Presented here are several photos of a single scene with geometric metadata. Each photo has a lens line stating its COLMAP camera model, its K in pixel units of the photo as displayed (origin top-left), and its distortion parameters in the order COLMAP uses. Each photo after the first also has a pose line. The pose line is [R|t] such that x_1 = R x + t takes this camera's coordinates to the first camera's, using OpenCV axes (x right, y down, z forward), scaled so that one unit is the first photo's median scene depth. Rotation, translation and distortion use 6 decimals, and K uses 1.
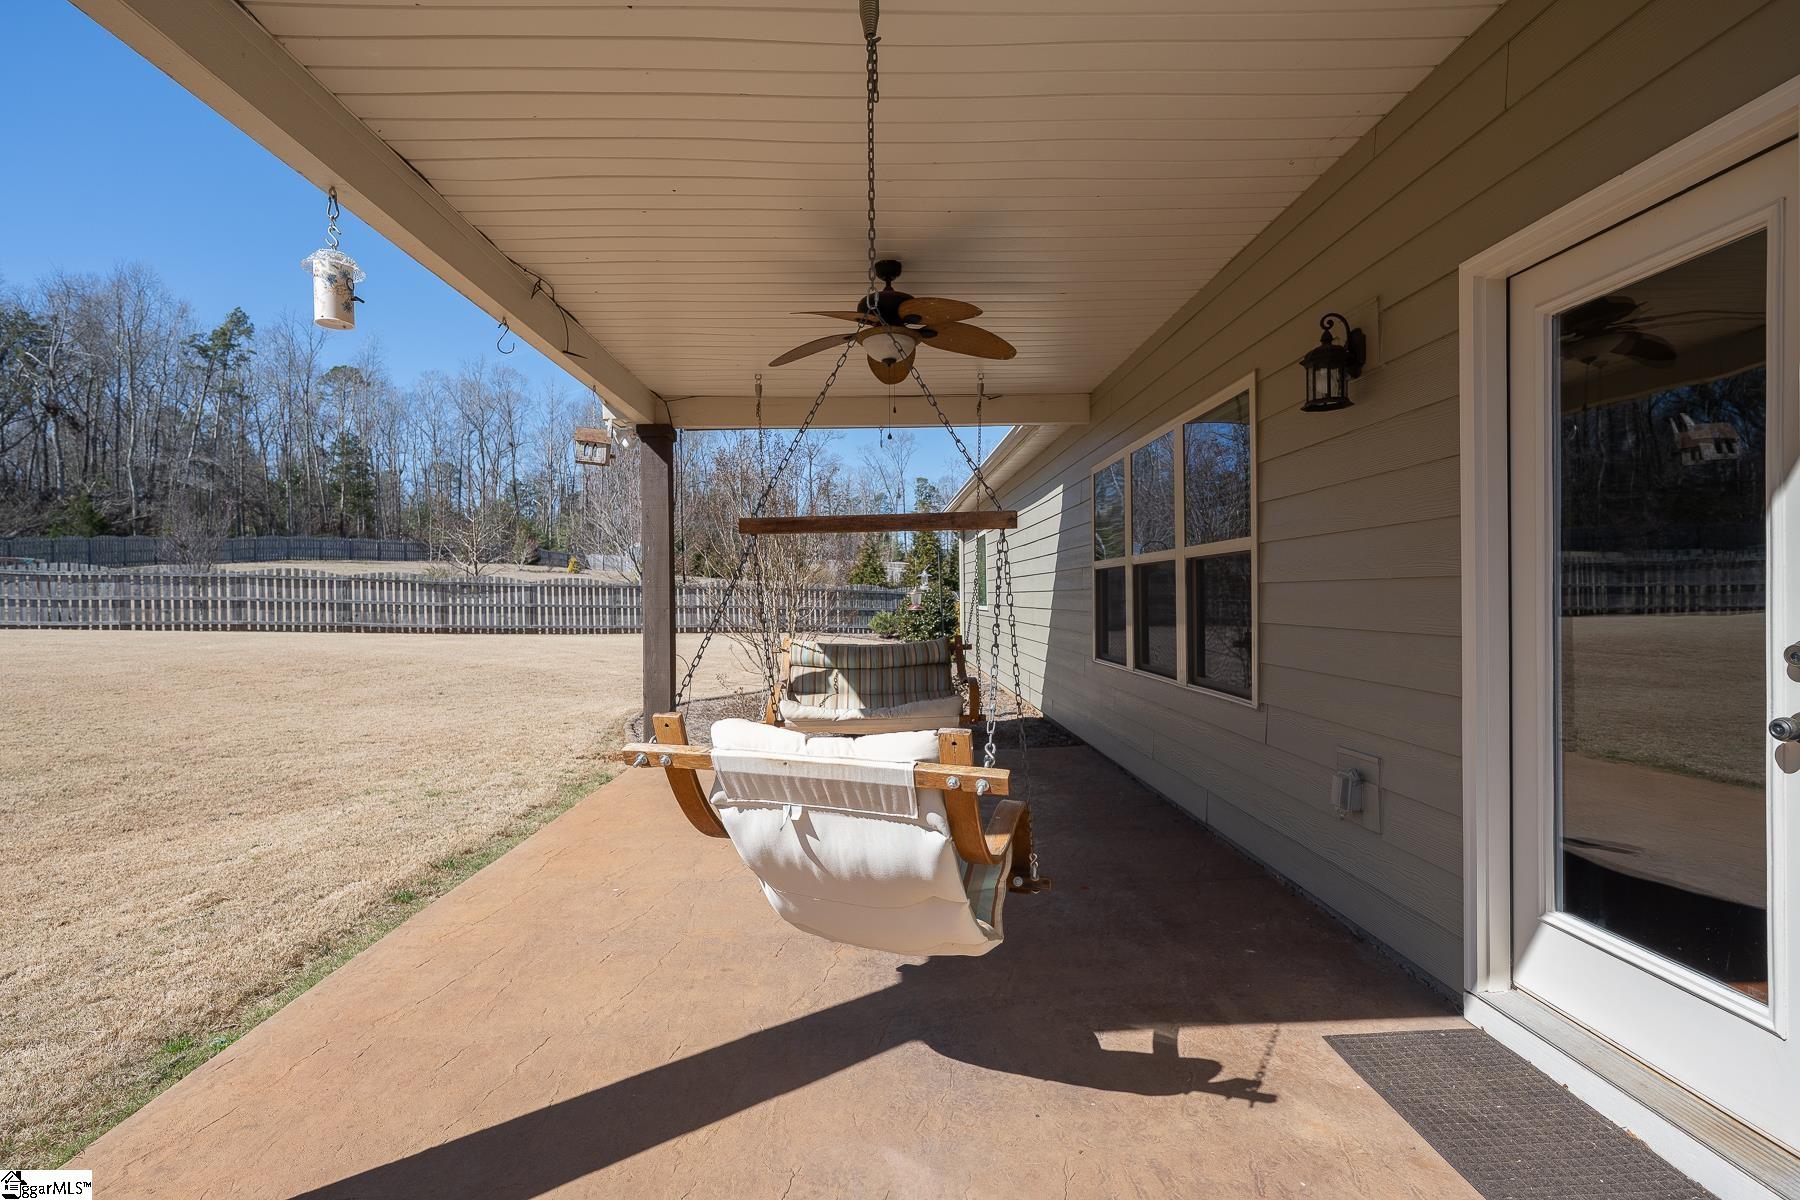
lens RADIAL K [[810.8, 0, 900.0], [0, 810.8, 600.0], [0, 0, 1]] dist [-0.016556, -0.000172]
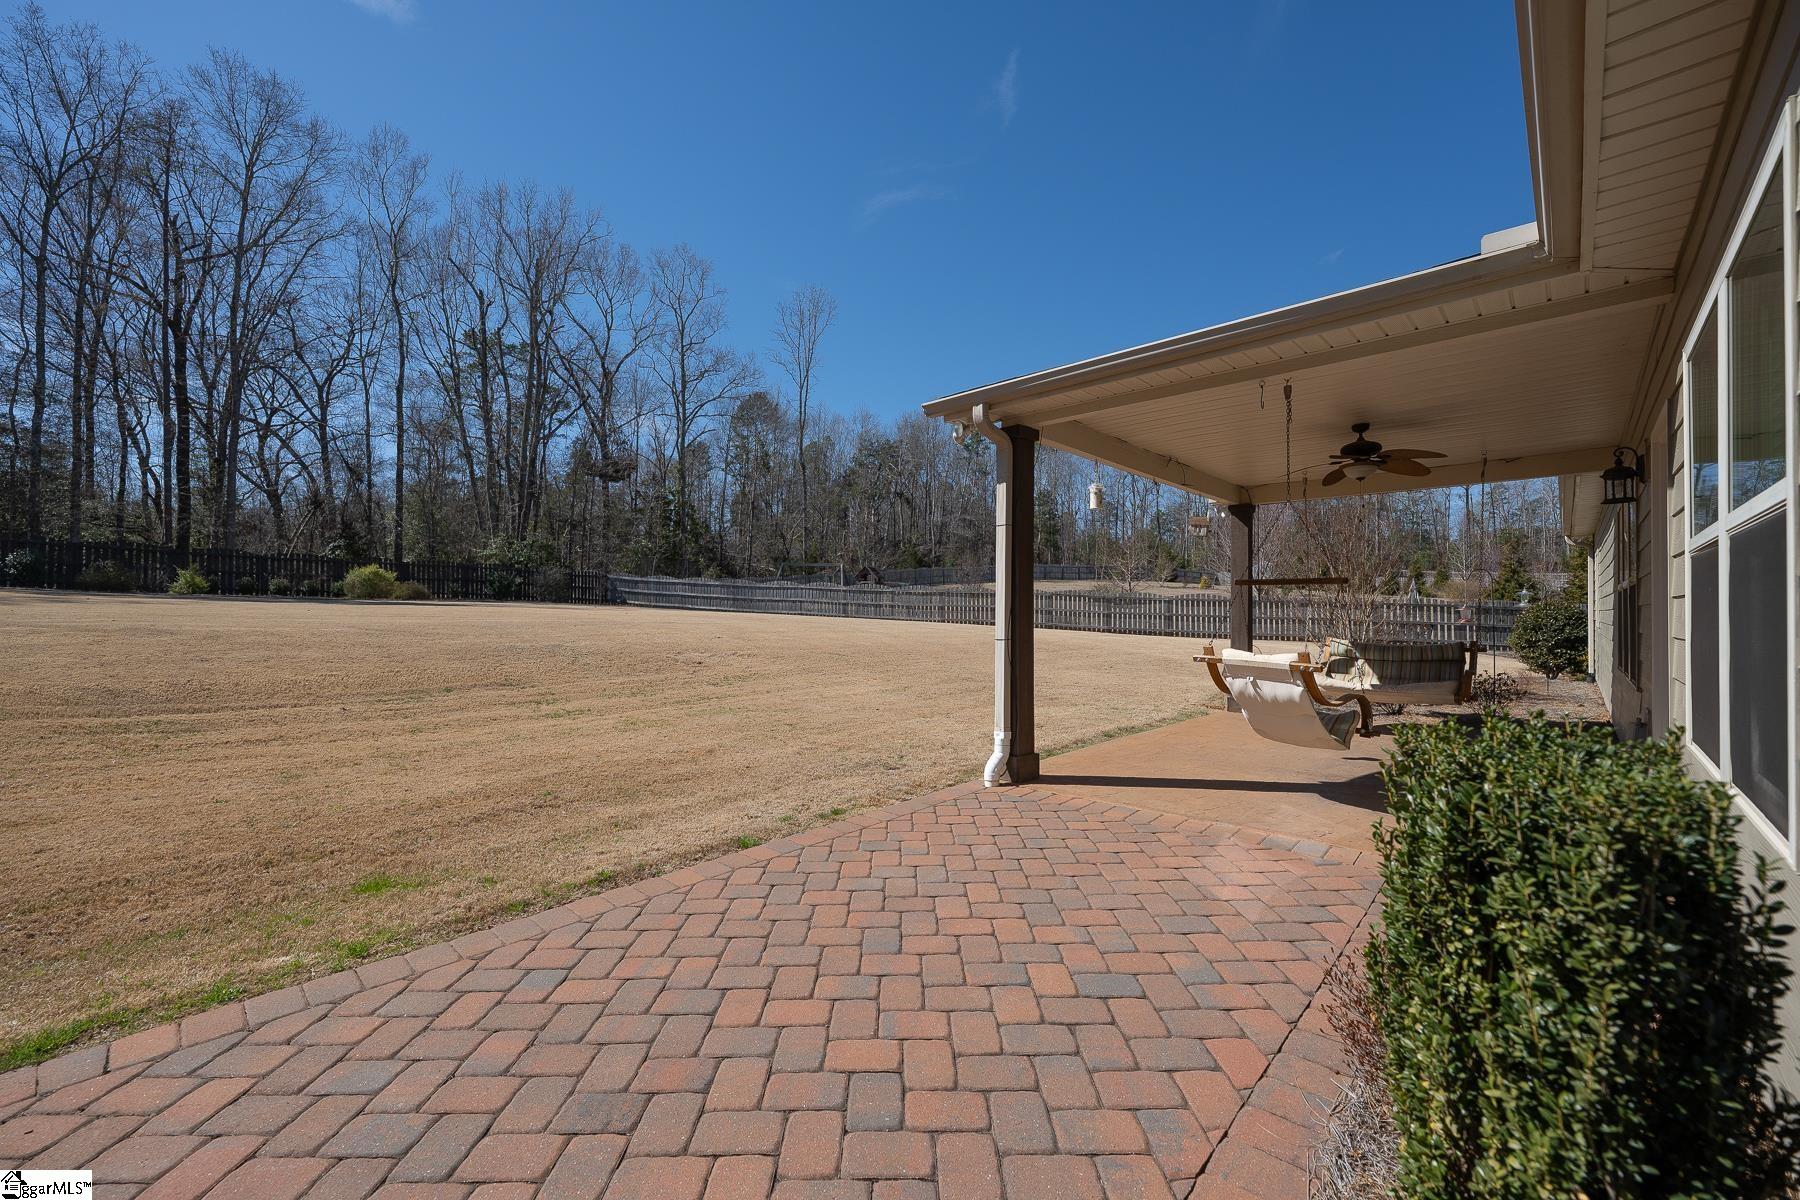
lens RADIAL K [[737.1, 0, 901.8], [0, 737.1, 607.3], [0, 0, 1]] dist [0.001172, 0.000103]
pose [[0.712786, 0.015354, -0.701213, 0.087034], [-0.019573, 0.999806, 0.001996, 0.001725], [0.701108, 0.012303, 0.712949, -0.185466]]
